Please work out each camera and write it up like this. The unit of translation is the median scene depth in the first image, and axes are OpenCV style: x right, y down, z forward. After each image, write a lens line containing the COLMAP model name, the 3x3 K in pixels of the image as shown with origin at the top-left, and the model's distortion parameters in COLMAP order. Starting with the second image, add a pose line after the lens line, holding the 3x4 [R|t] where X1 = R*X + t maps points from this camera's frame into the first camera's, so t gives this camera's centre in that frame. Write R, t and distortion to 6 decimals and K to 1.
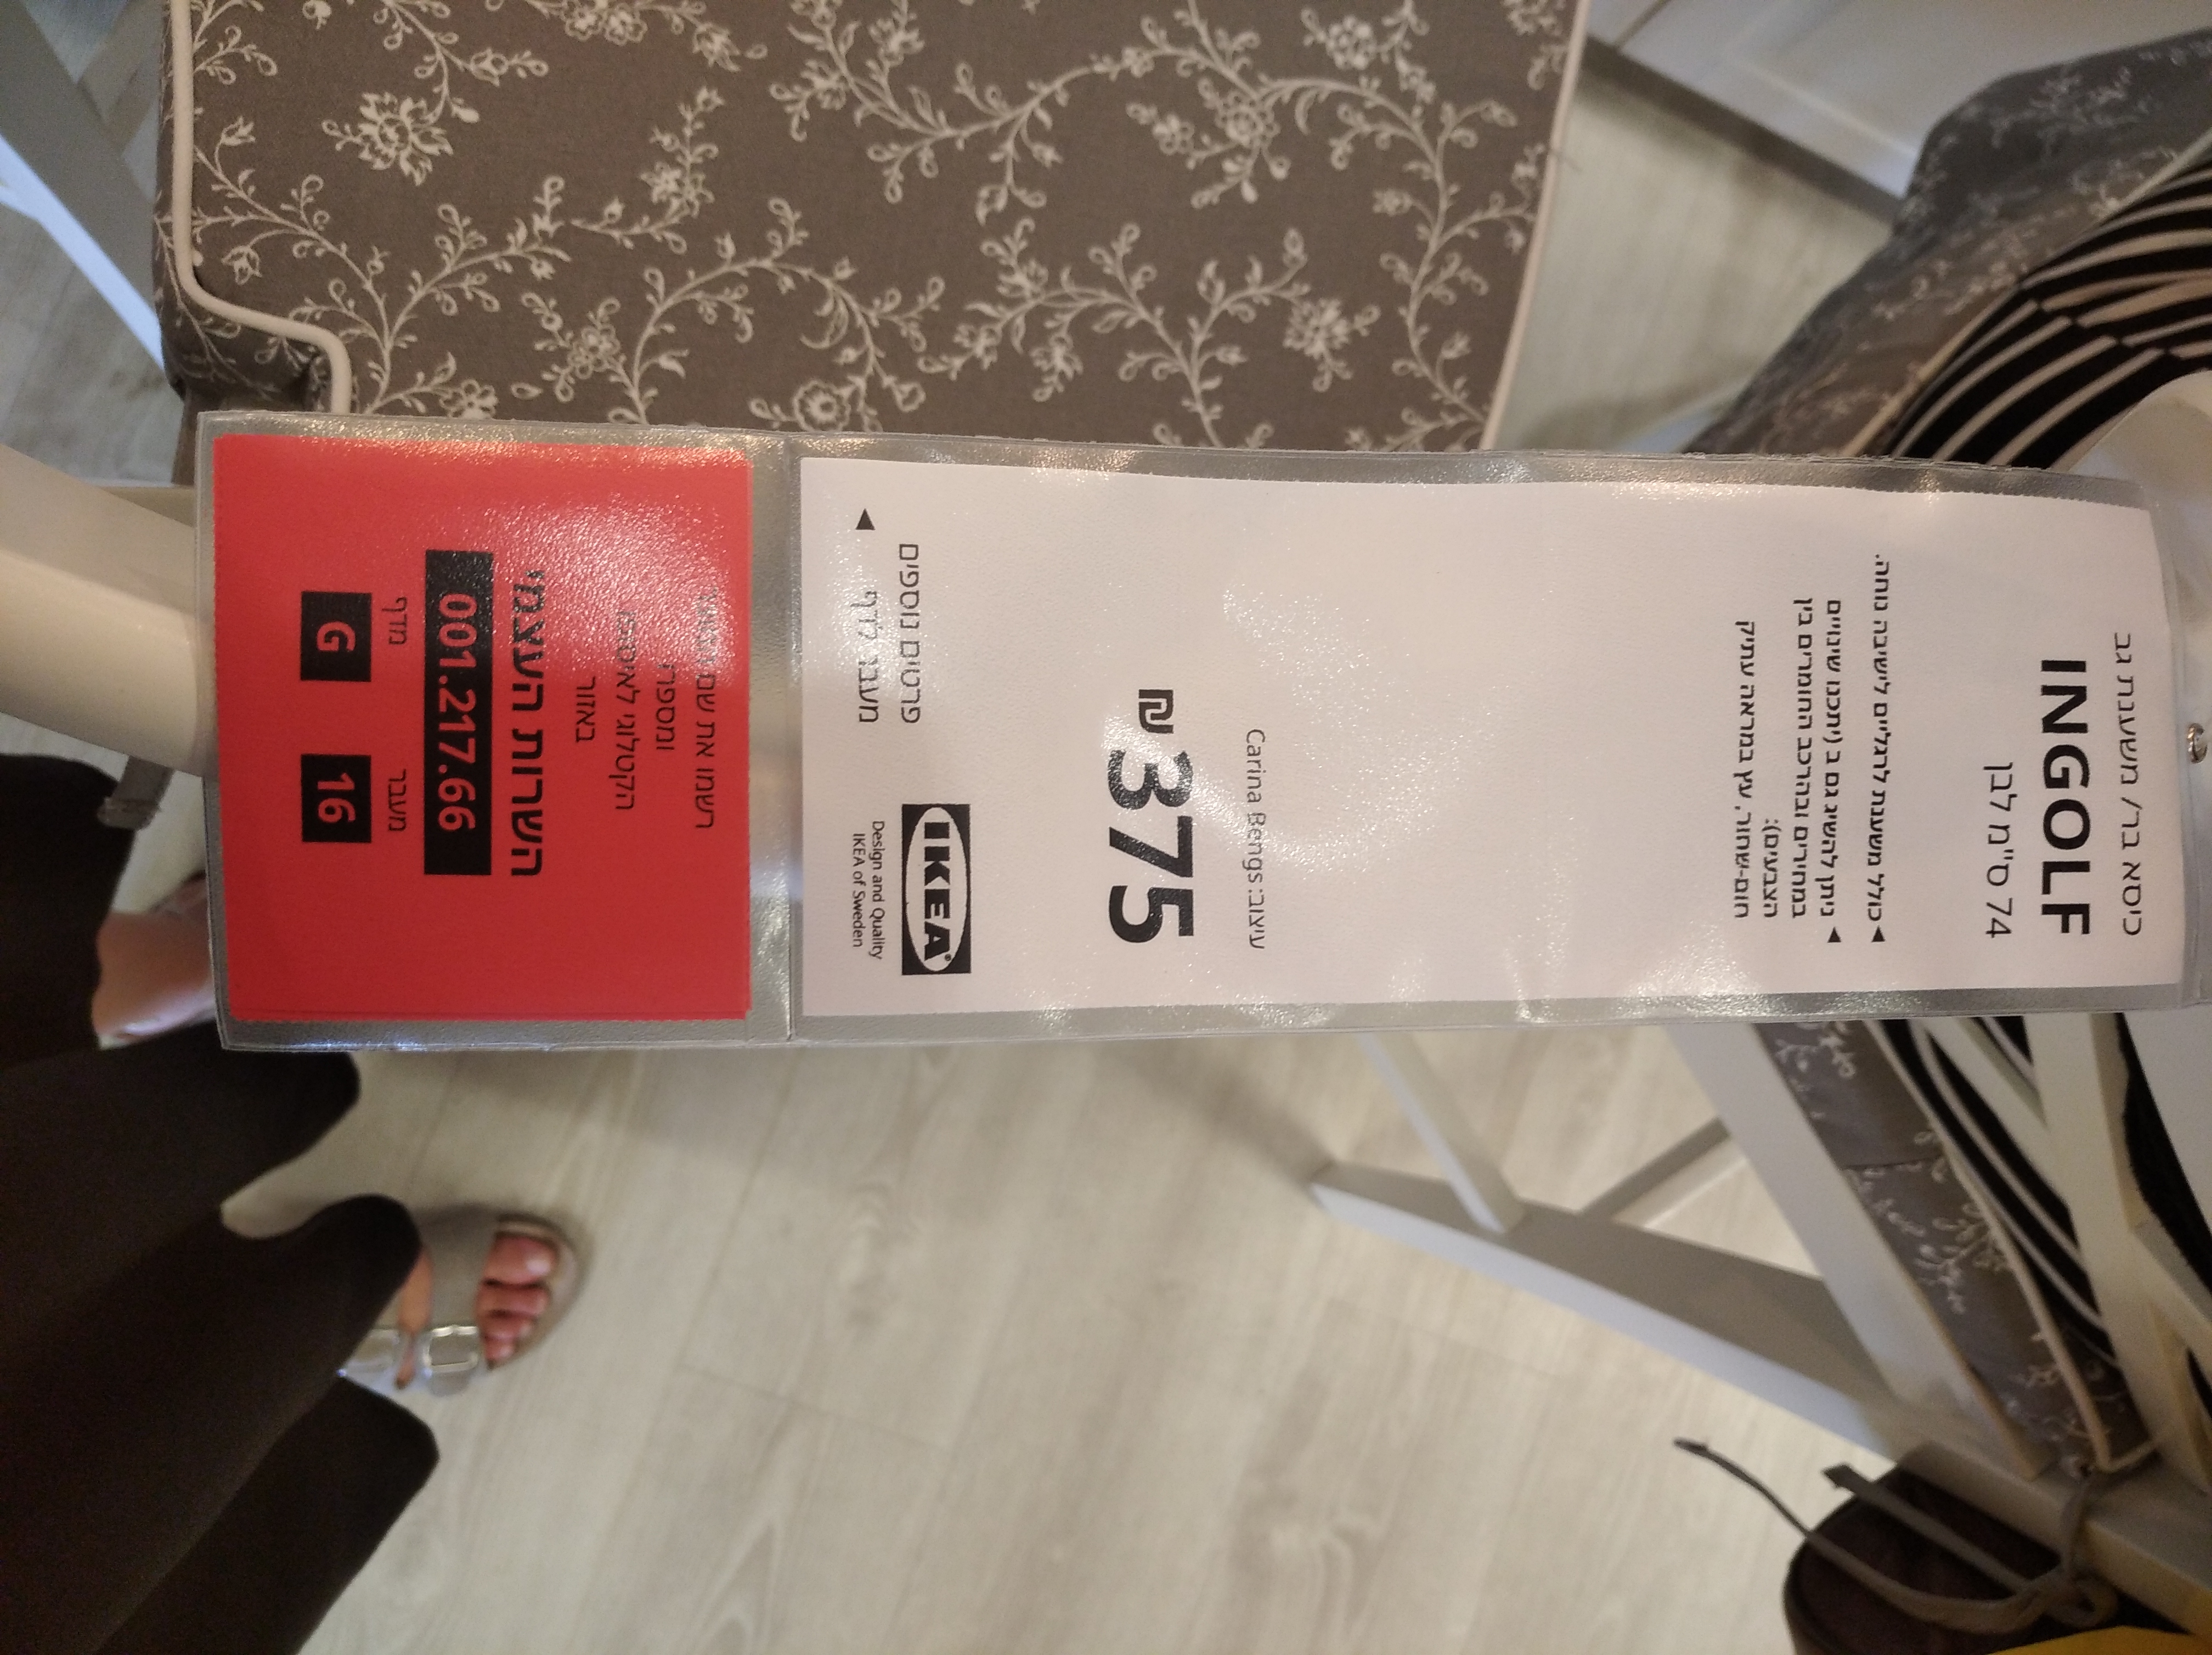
lens RADIAL K [[1788.5, 0, 1106.0], [0, 1788.5, 827.5], [0, 0, 1]] dist [0.053683, -0.098632]
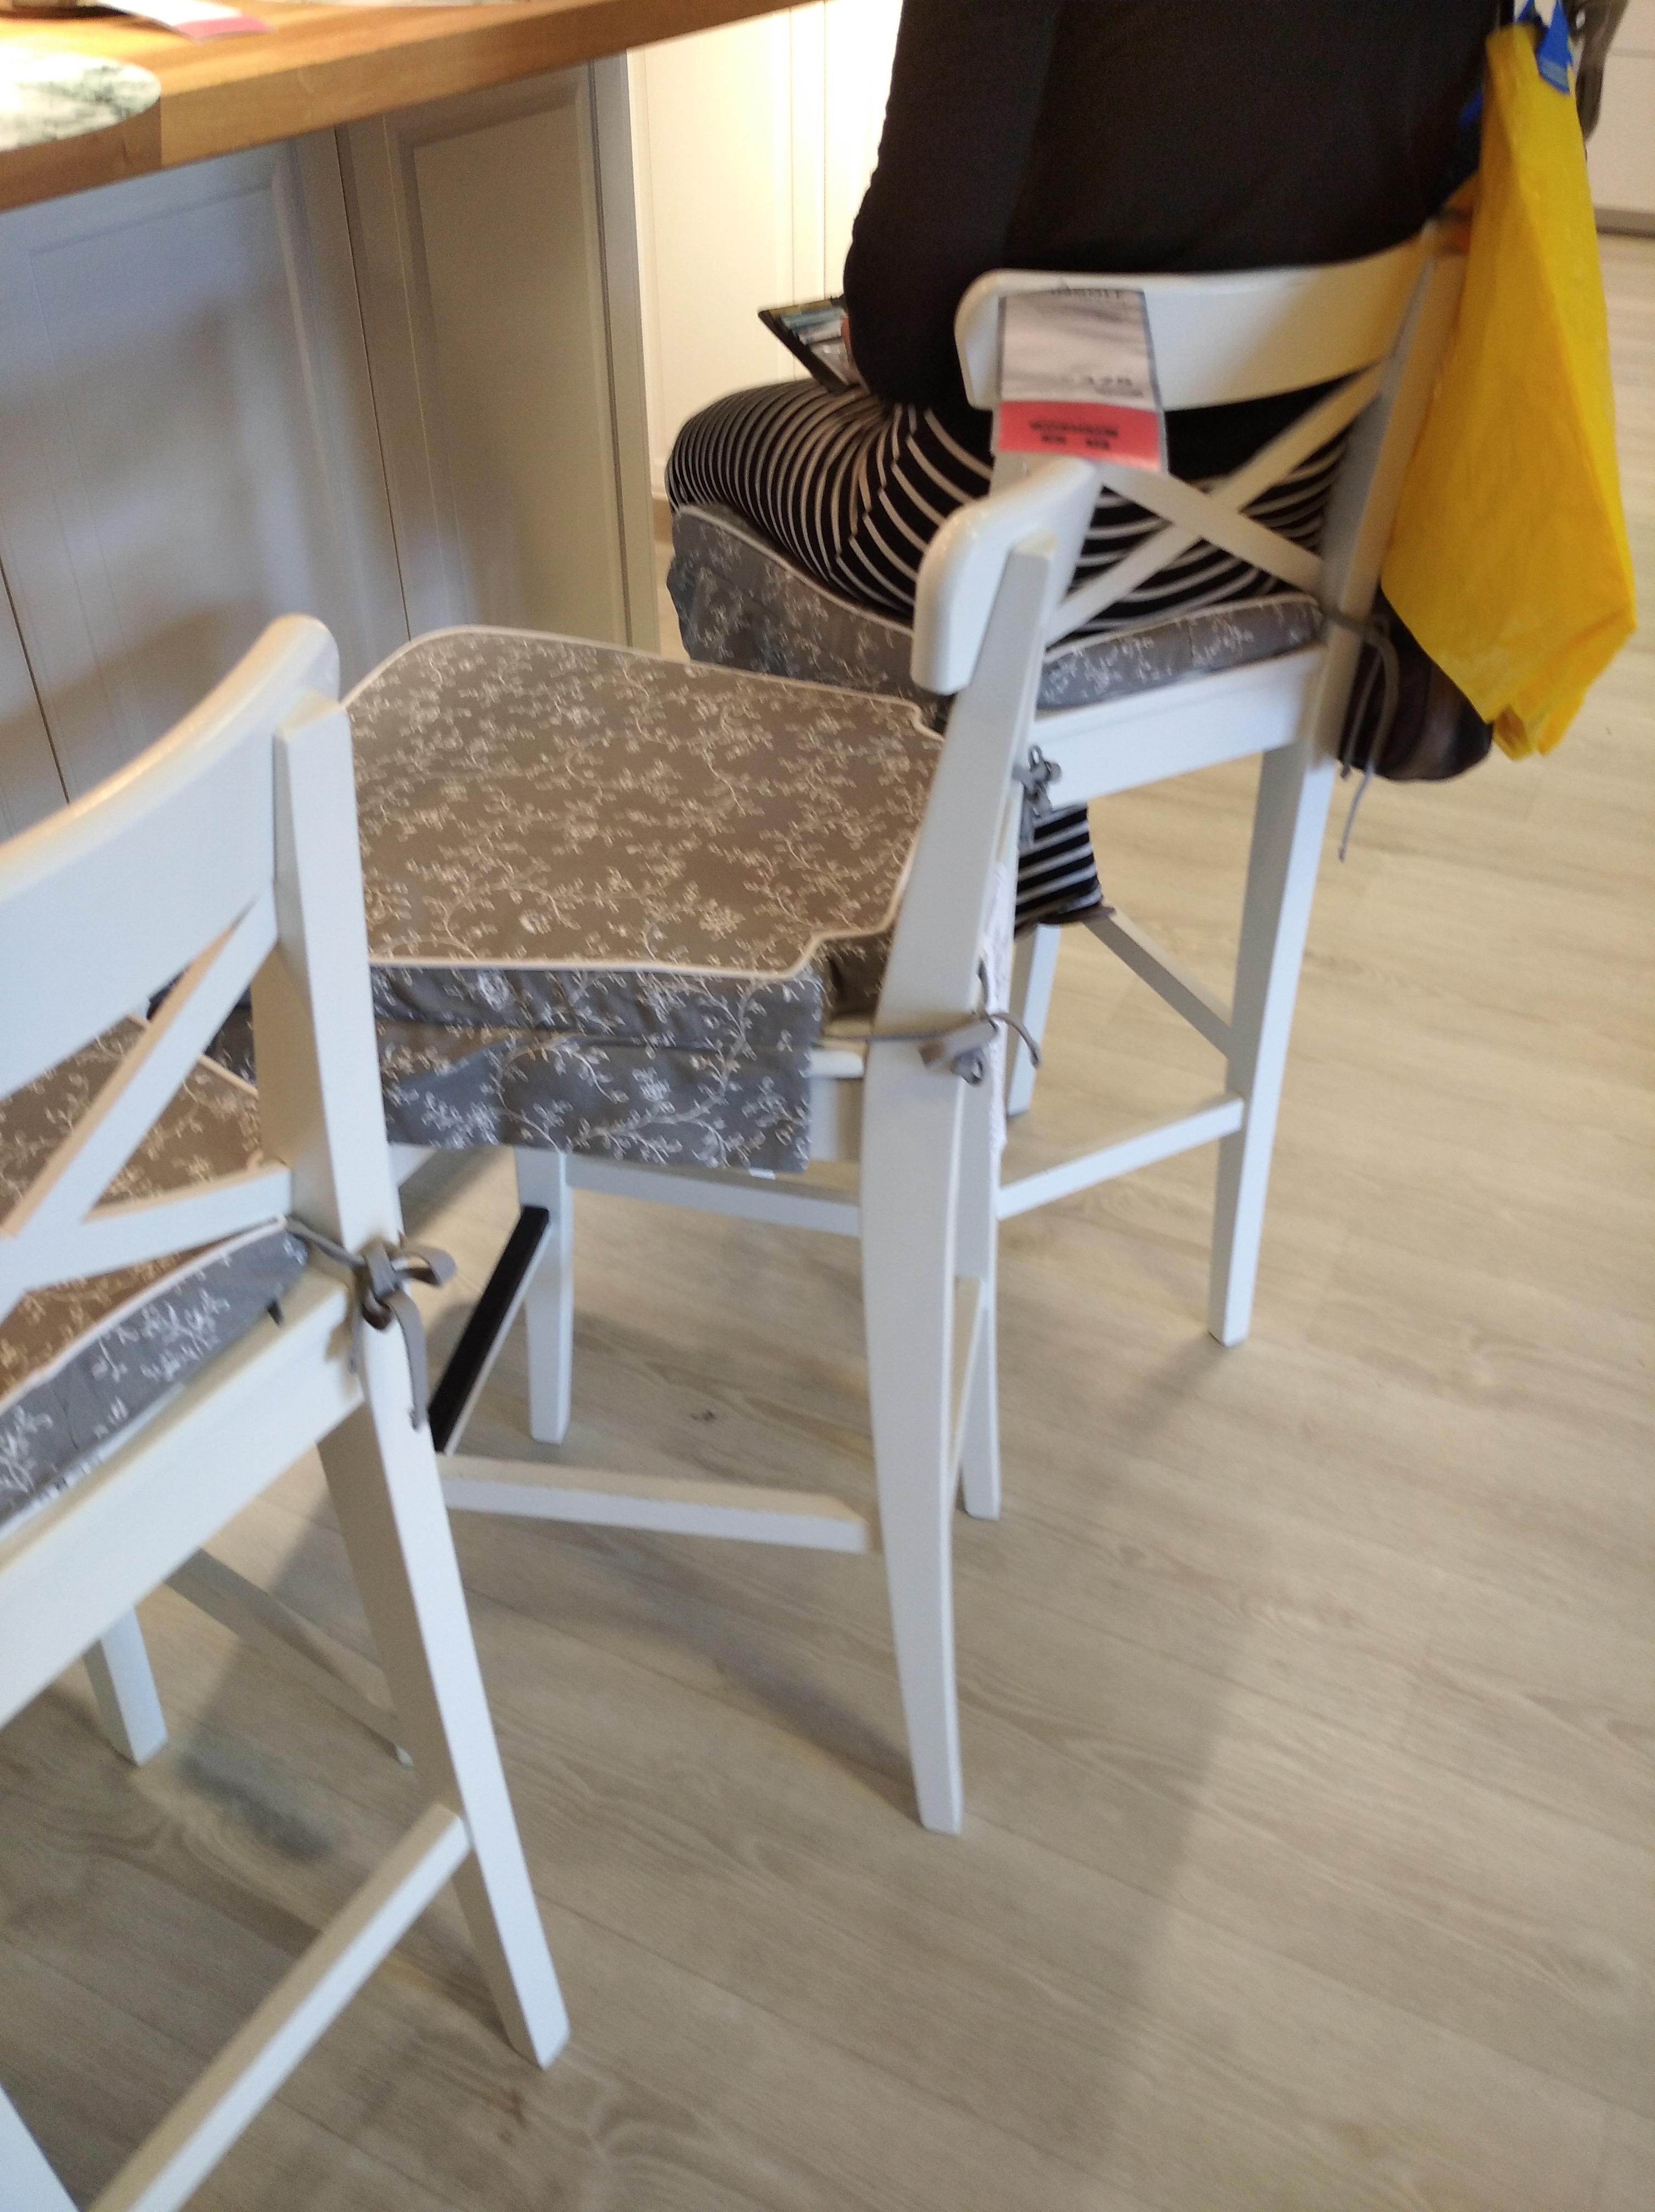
lens RADIAL K [[1788.5, 0, 827.5], [0, 1788.5, 1106.0], [0, 0, 1]] dist [0.053683, -0.098632]
pose [[0.100972, -0.756408, 0.646260, -1.751027], [0.994810, 0.084939, -0.056014, -0.111817], [-0.012523, 0.648562, 0.761059, -0.430096]]
